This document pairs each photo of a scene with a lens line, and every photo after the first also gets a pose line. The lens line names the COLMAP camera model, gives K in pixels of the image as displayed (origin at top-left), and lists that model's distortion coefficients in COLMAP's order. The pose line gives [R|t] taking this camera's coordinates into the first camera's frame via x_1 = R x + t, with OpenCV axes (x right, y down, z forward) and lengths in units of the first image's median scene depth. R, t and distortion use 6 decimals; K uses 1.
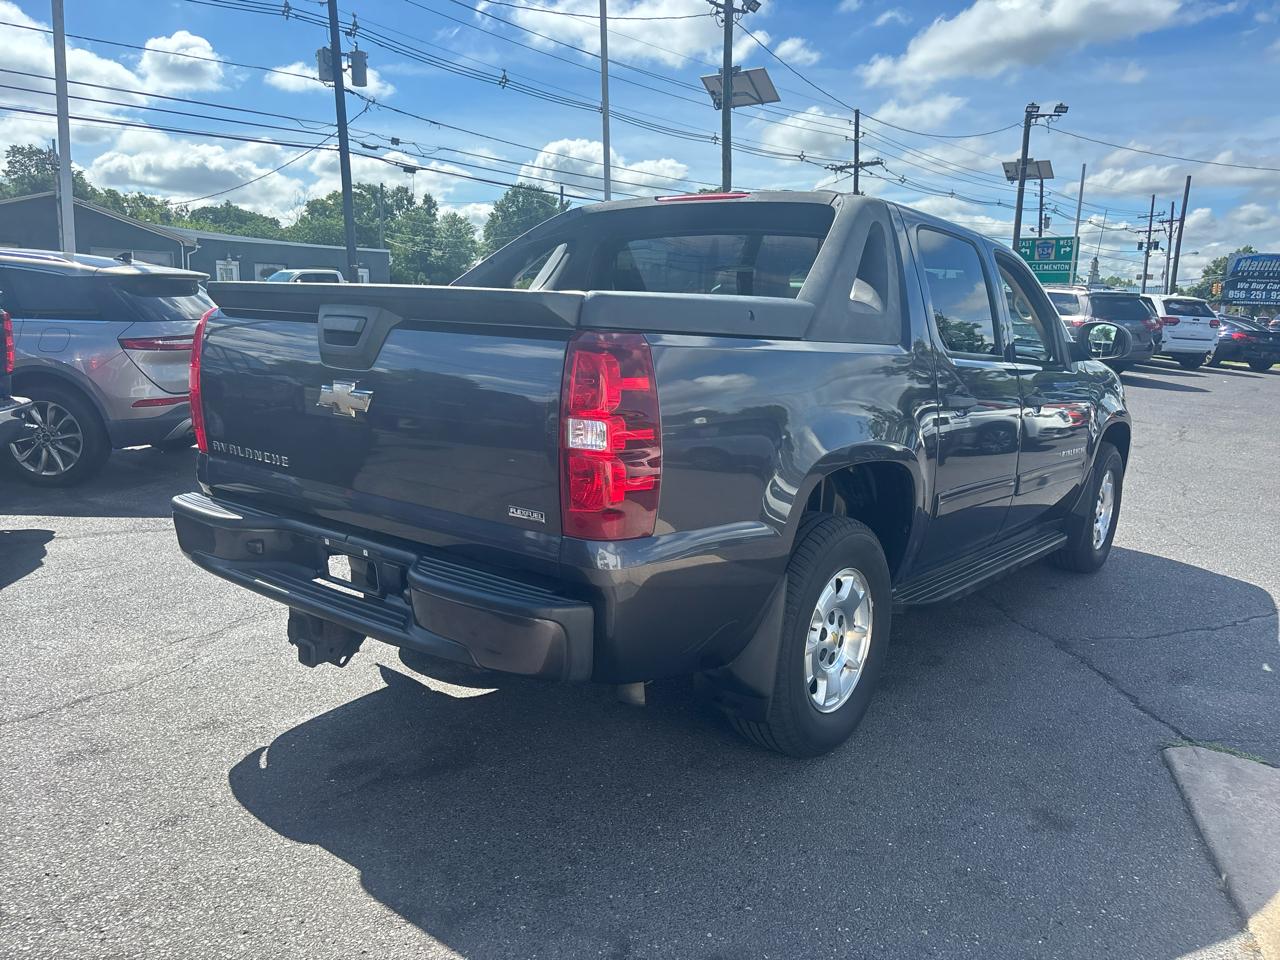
lens RADIAL K [[1002.4, 0, 643.0], [0, 1002.4, 478.4], [0, 0, 1]] dist [0.058801, -0.071134]
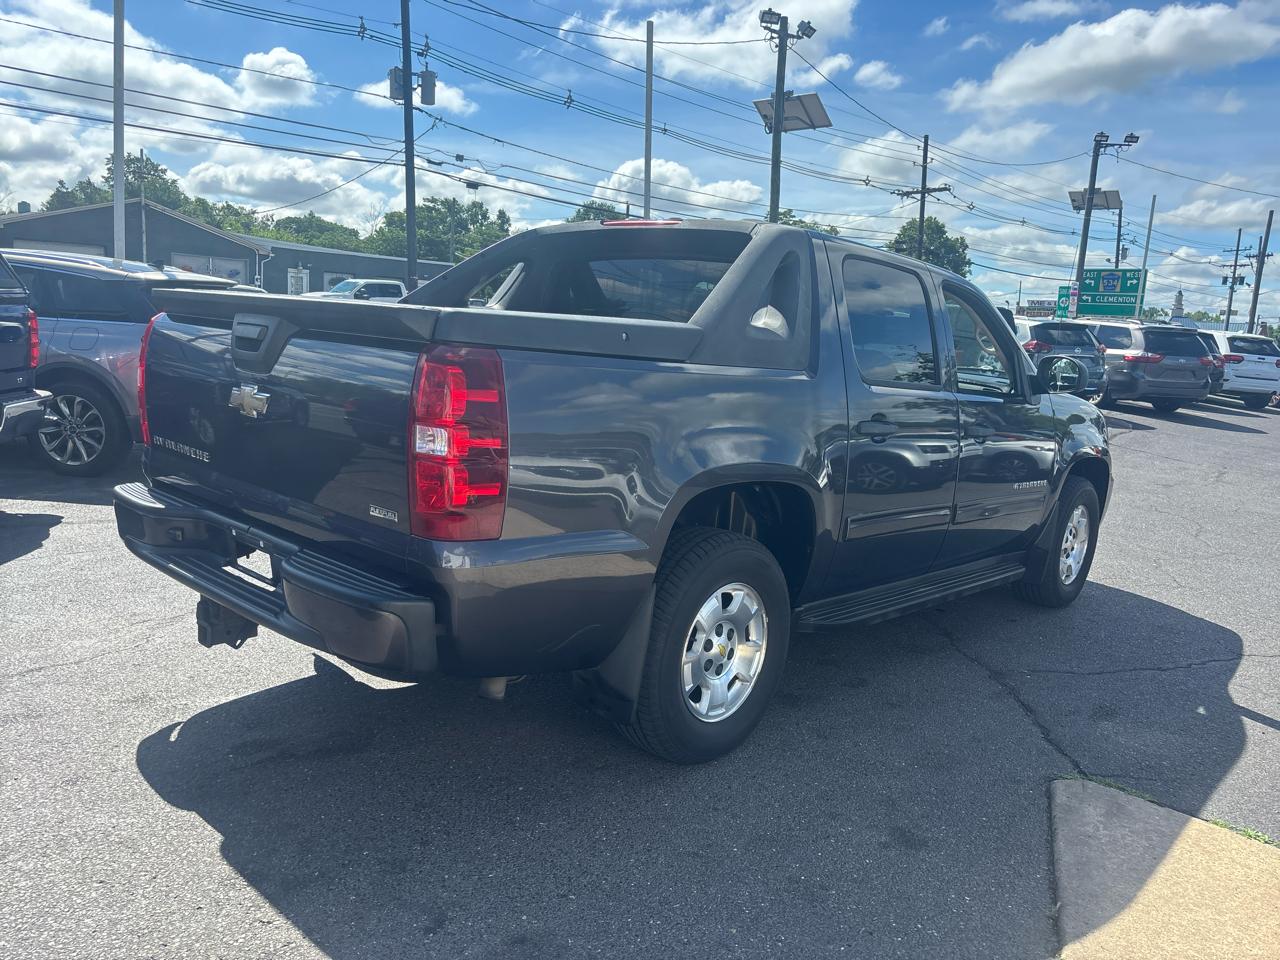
lens RADIAL K [[1002.4, 0, 634.8], [0, 1002.4, 480.3], [0, 0, 1]] dist [0.058801, -0.071134]
pose [[0.996205, 0.044296, -0.074918, 0.106866], [-0.045481, 0.998865, -0.014181, 0.001666], [0.074205, 0.017534, 0.997089, -0.024655]]
